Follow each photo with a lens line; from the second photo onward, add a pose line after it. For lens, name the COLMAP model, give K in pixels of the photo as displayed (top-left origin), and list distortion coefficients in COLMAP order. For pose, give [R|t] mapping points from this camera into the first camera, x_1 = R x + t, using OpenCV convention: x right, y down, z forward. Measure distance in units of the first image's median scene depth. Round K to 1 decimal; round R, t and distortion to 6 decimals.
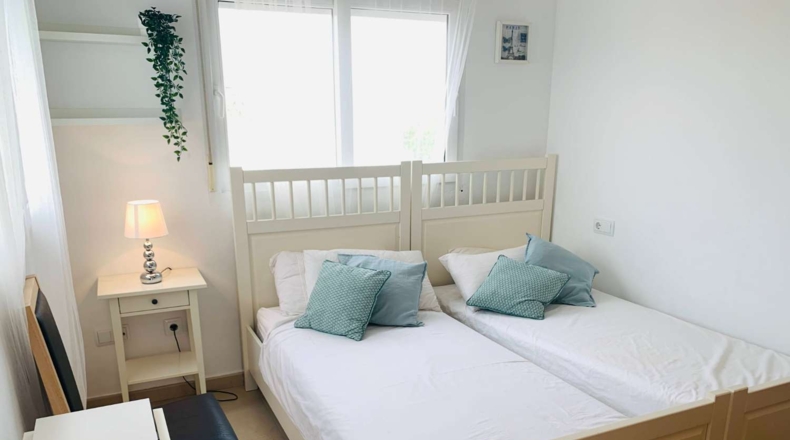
lens RADIAL K [[615.7, 0, 395.6], [0, 615.7, 290.8], [0, 0, 1]] dist [0.096591, -0.185772]
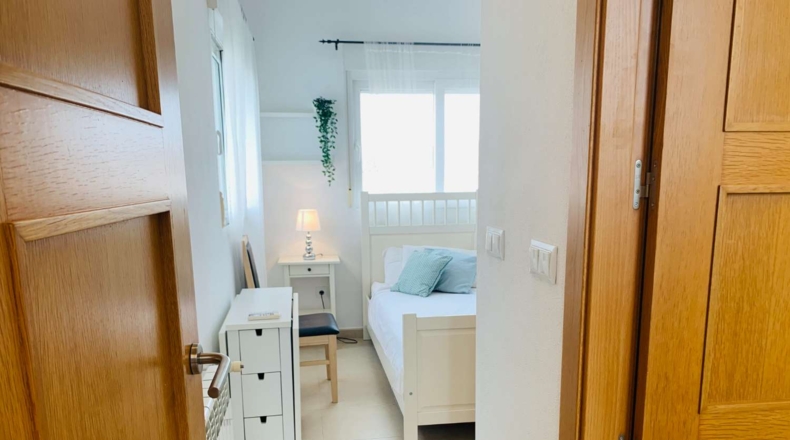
lens RADIAL K [[615.7, 0, 395.6], [0, 615.7, 290.8], [0, 0, 1]] dist [0.096591, -0.185772]
pose [[0.959329, 0.045780, -0.278552, 0.264563], [-0.069442, 0.994711, -0.075677, 0.164384], [0.273615, 0.091943, 0.957435, -0.453985]]
